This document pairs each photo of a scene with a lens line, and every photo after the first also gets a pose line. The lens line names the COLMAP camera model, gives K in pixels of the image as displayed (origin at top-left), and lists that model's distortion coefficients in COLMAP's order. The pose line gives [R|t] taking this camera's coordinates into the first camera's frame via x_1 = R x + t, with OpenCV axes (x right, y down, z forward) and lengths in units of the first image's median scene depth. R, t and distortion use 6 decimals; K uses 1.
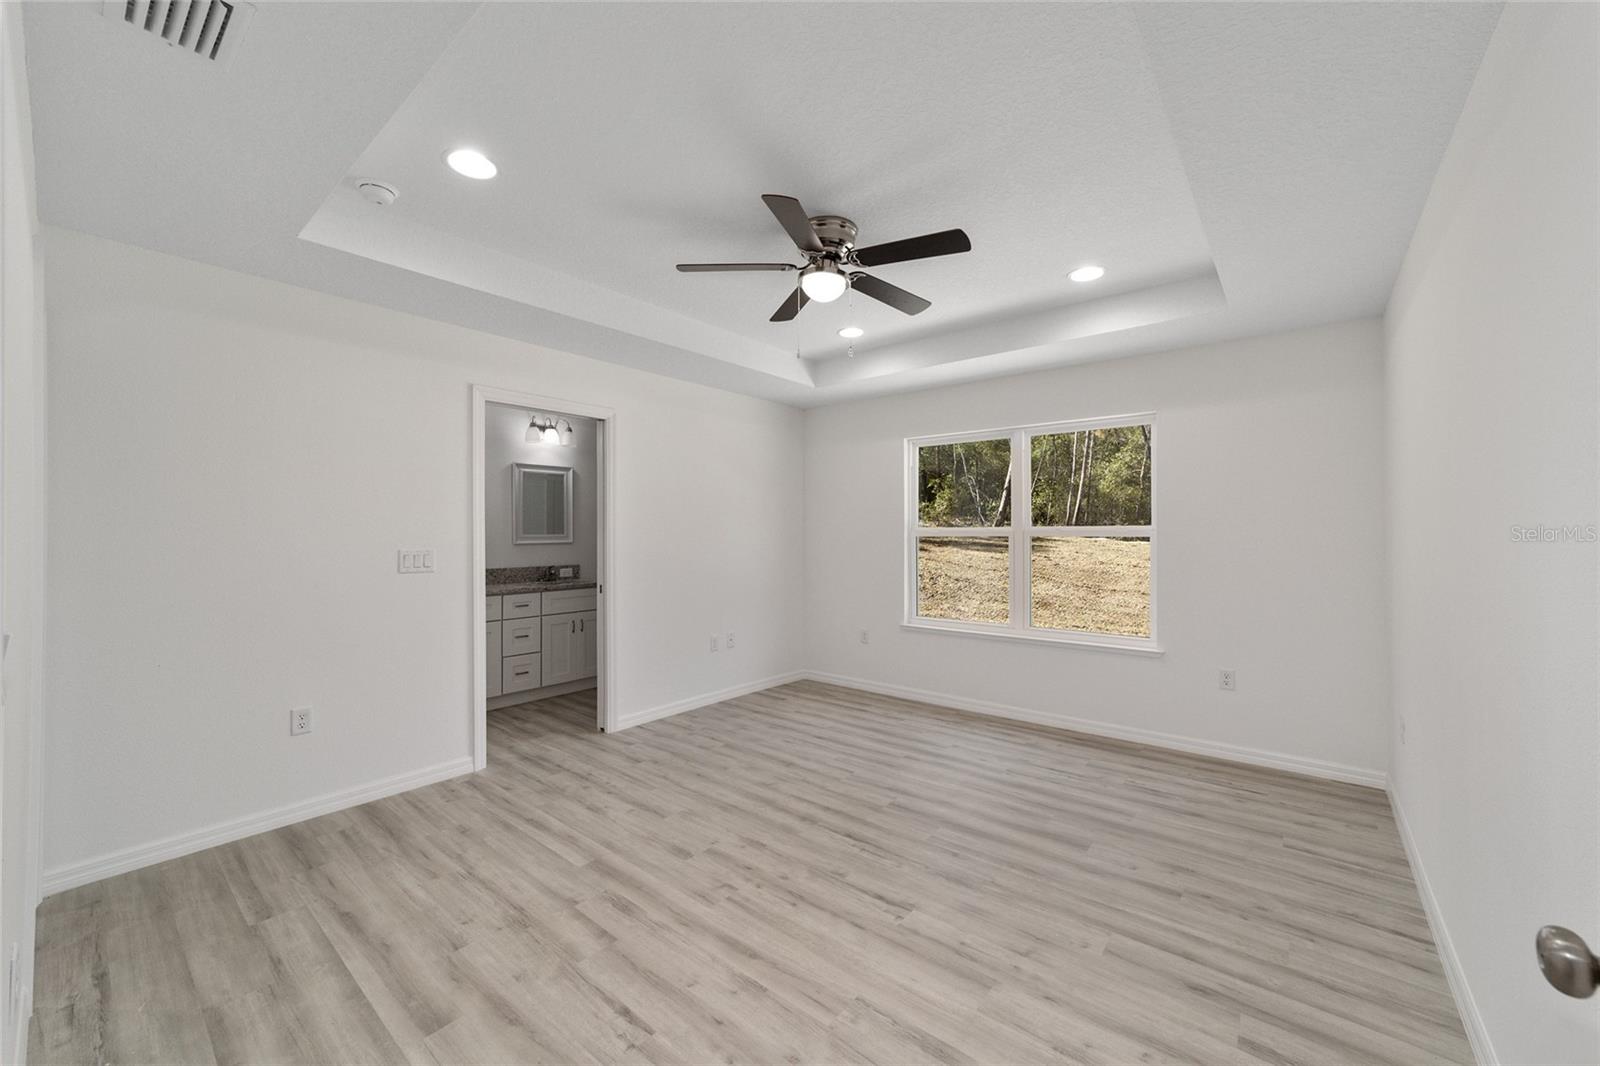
lens RADIAL K [[615.0, 0, 800.0], [0, 615.0, 533.0], [0, 0, 1]] dist [-0.004480, 0.000381]
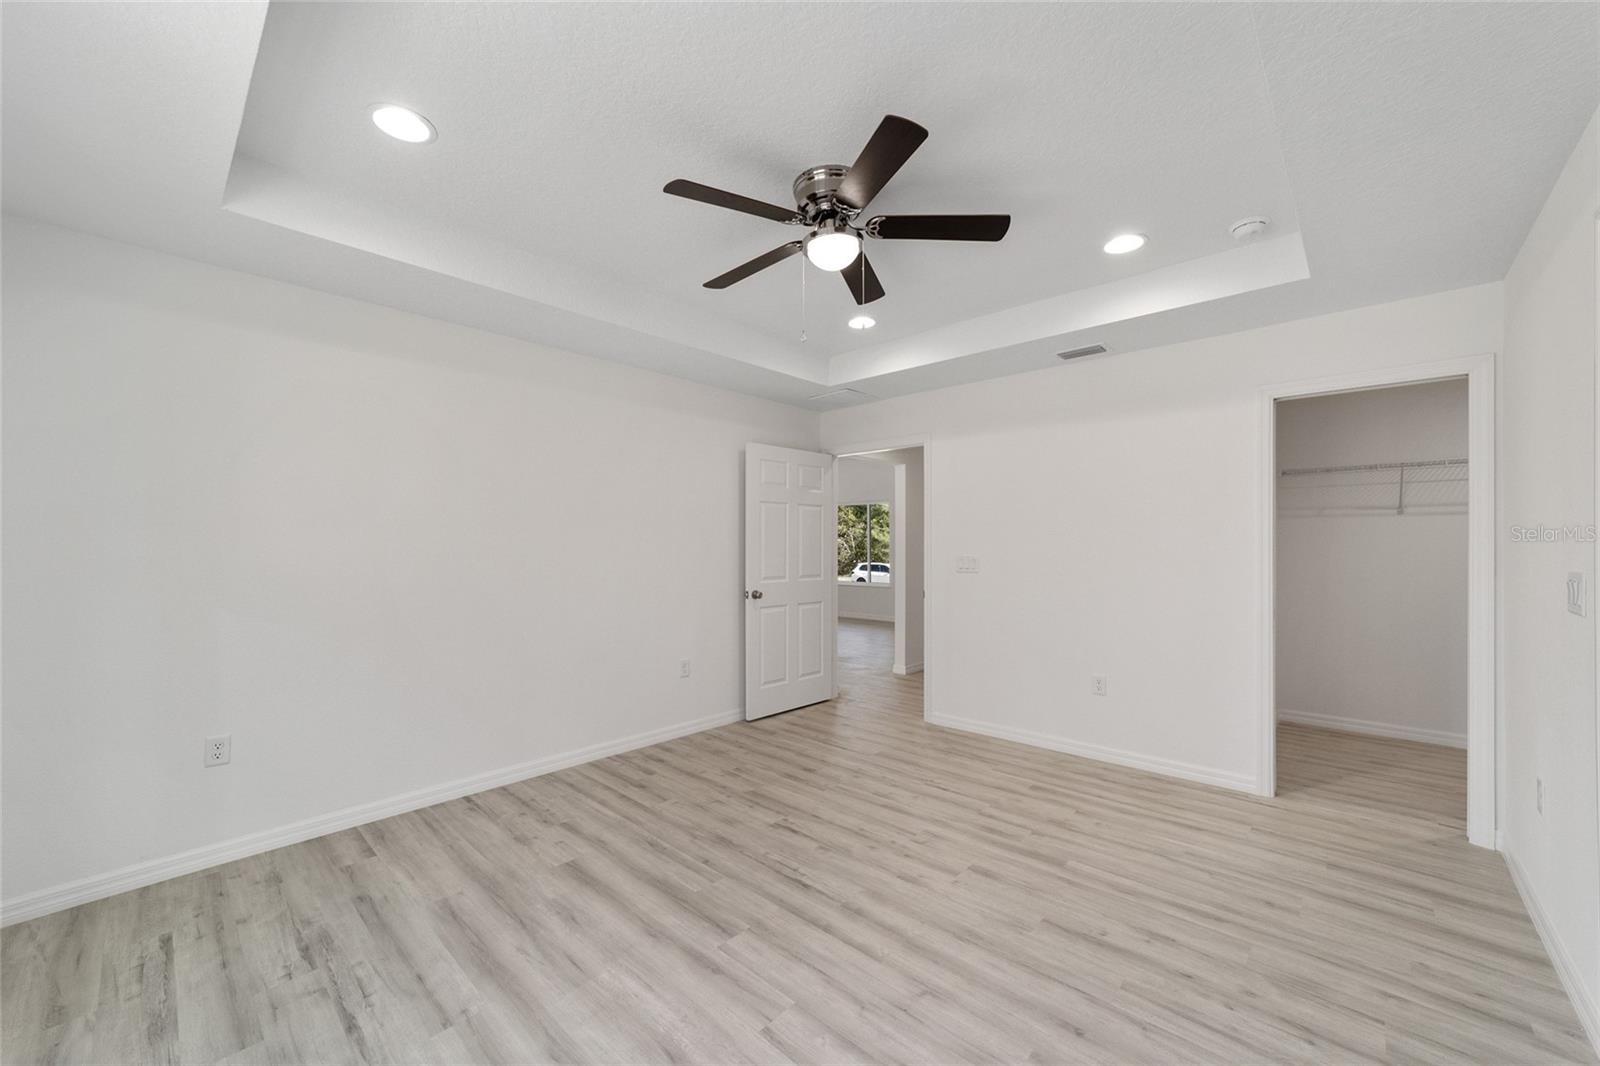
lens RADIAL K [[615.0, 0, 800.0], [0, 615.0, 533.0], [0, 0, 1]] dist [-0.004480, 0.000381]
pose [[-0.998214, 0.001895, 0.059703, 0.037140], [0.000655, 0.999784, -0.020781, 0.004465], [-0.059729, -0.020705, -0.998000, 2.039529]]
